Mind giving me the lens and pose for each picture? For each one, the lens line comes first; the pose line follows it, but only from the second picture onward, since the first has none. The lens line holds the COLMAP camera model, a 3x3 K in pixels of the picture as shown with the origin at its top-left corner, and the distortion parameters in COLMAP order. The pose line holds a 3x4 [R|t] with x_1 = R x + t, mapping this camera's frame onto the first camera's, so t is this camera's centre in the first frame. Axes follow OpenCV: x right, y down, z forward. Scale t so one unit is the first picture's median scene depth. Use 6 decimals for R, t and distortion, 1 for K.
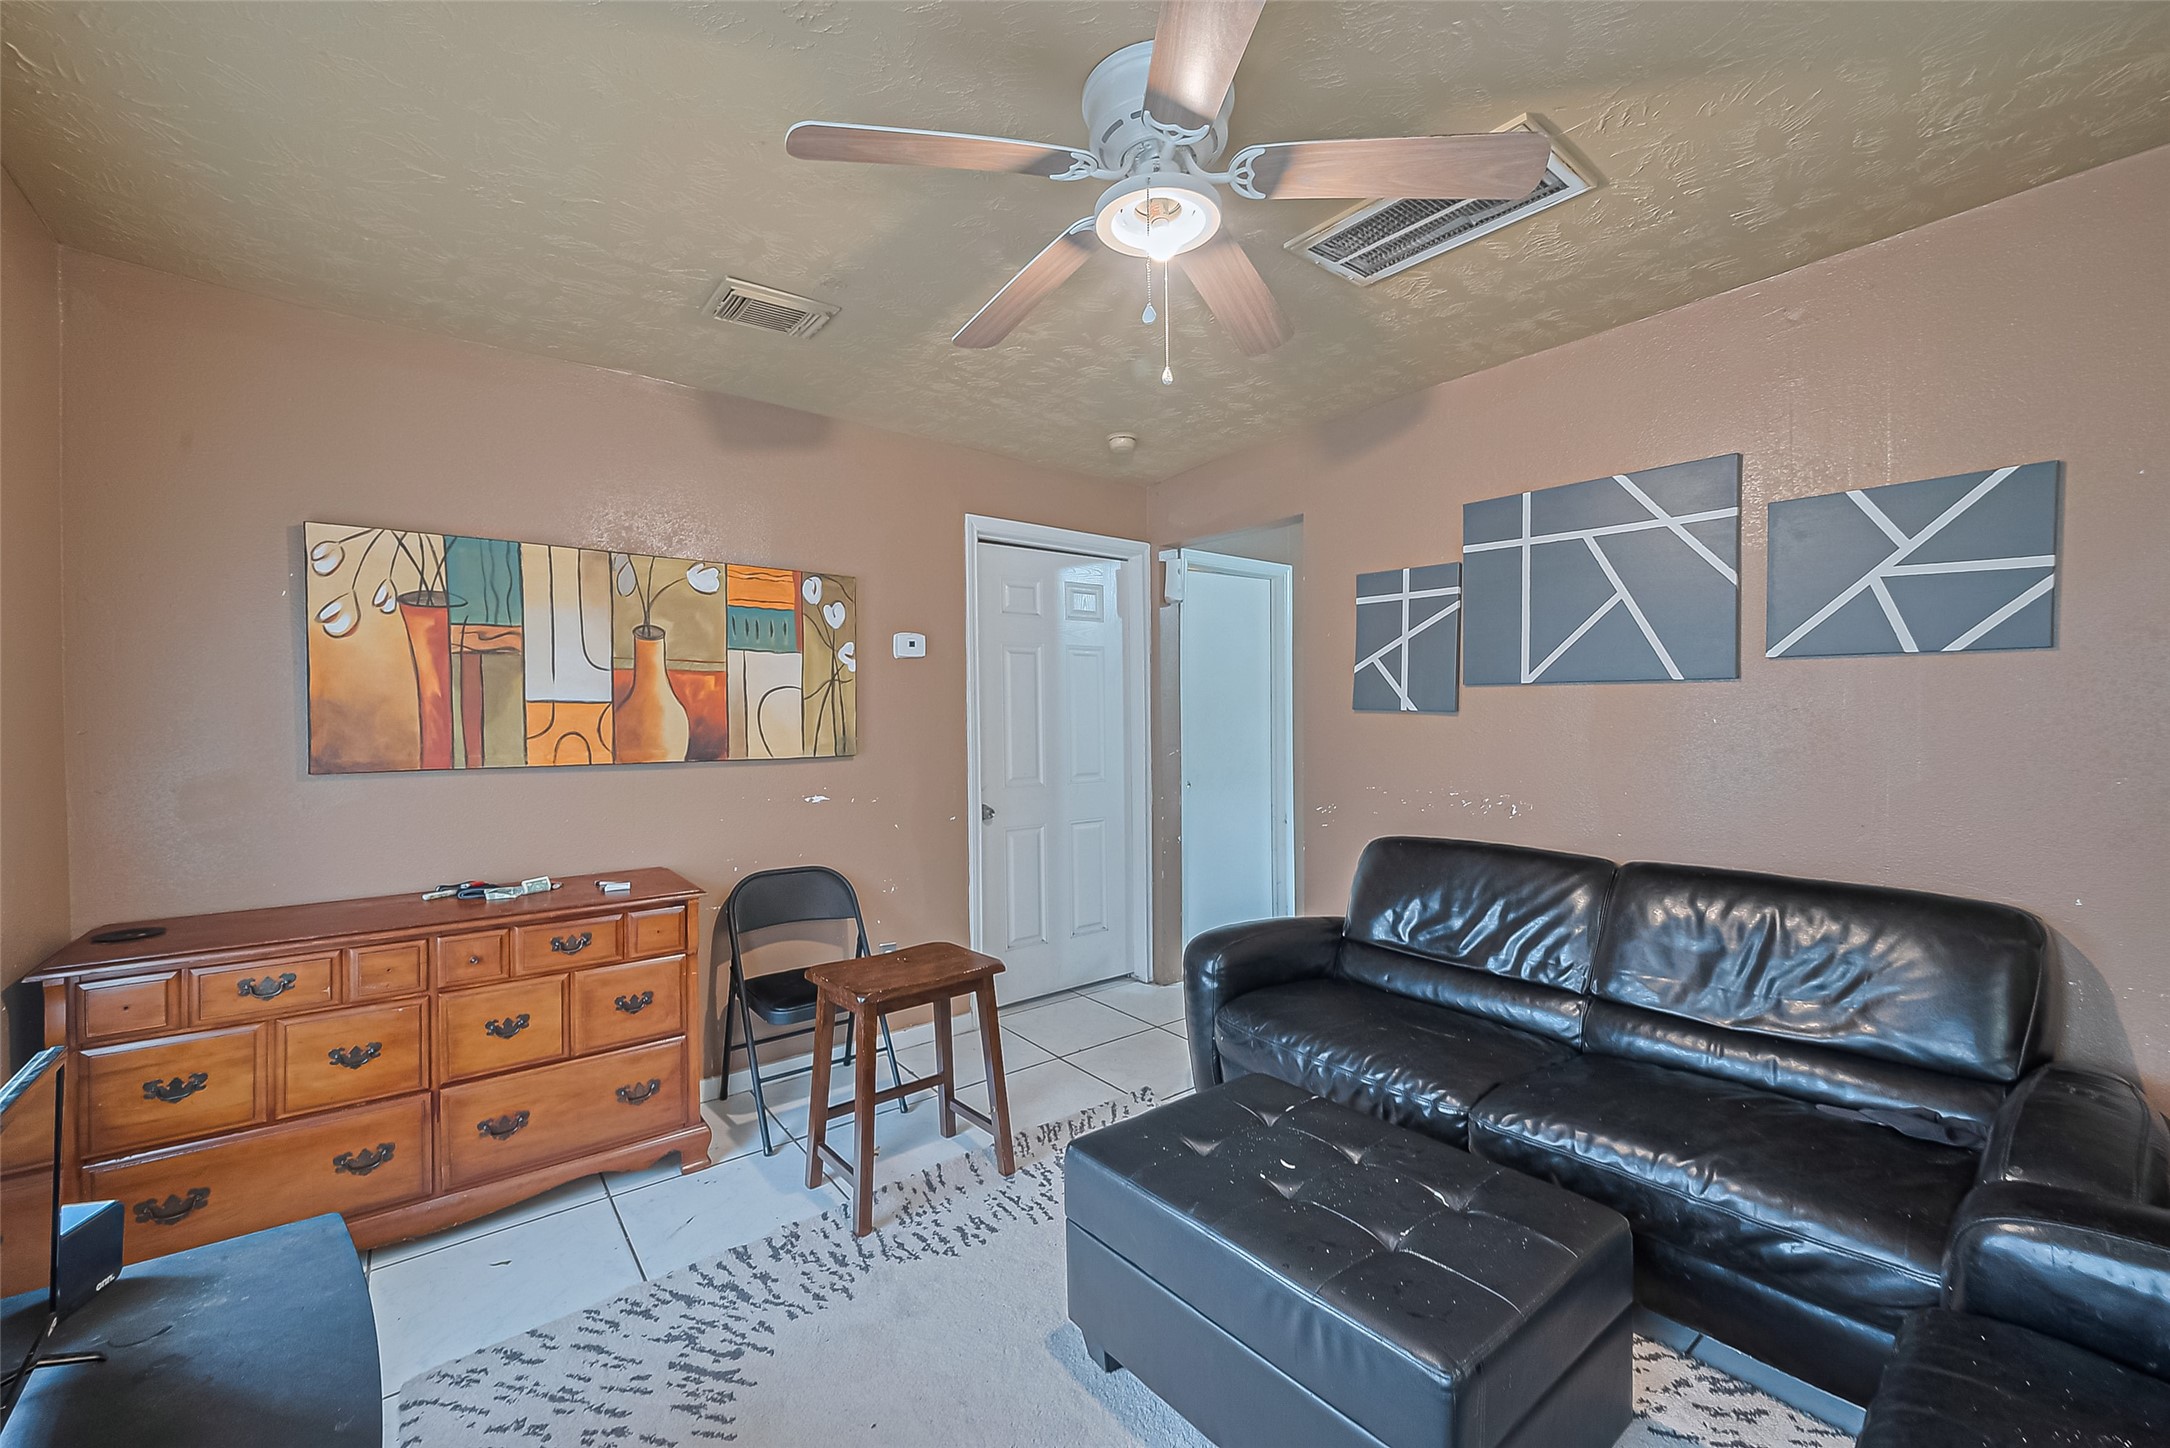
lens RADIAL K [[864.8, 0, 1083.2], [0, 864.8, 727.7], [0, 0, 1]] dist [0.000377, 0.000176]
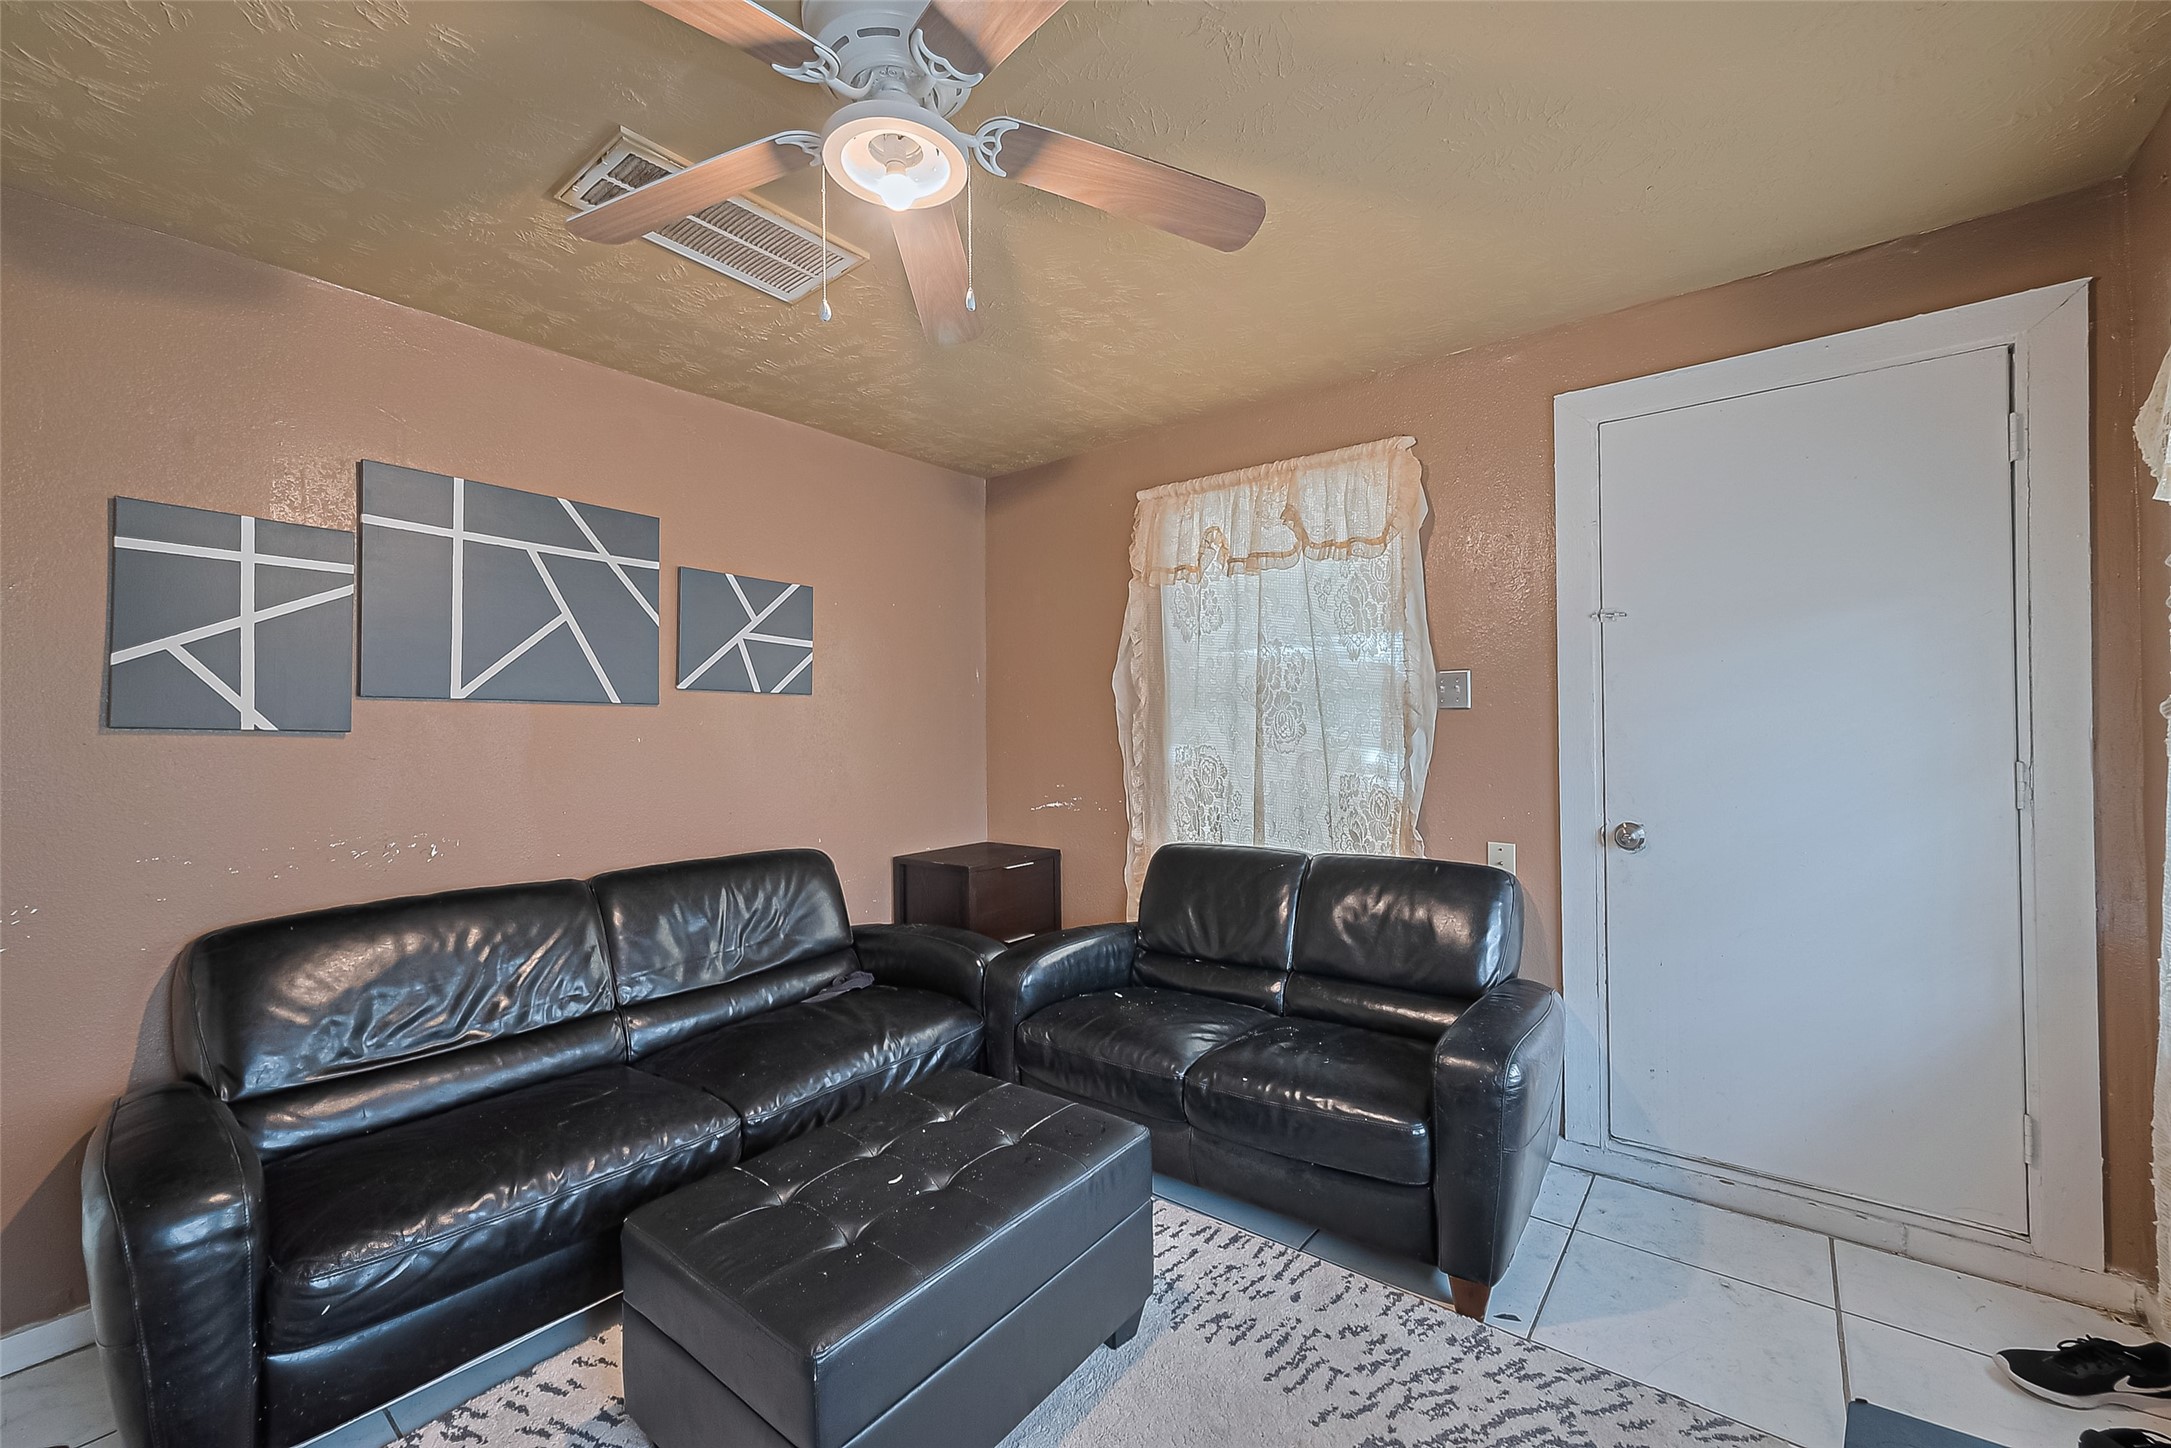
lens RADIAL K [[865.2, 0, 1092.8], [0, 865.2, 723.8], [0, 0, 1]] dist [0.000377, 0.000176]
pose [[-0.228077, 0.018765, 0.973462, -0.516612], [0.026857, 0.999555, -0.012976, 0.001454], [-0.973273, 0.023184, -0.228479, 0.650131]]
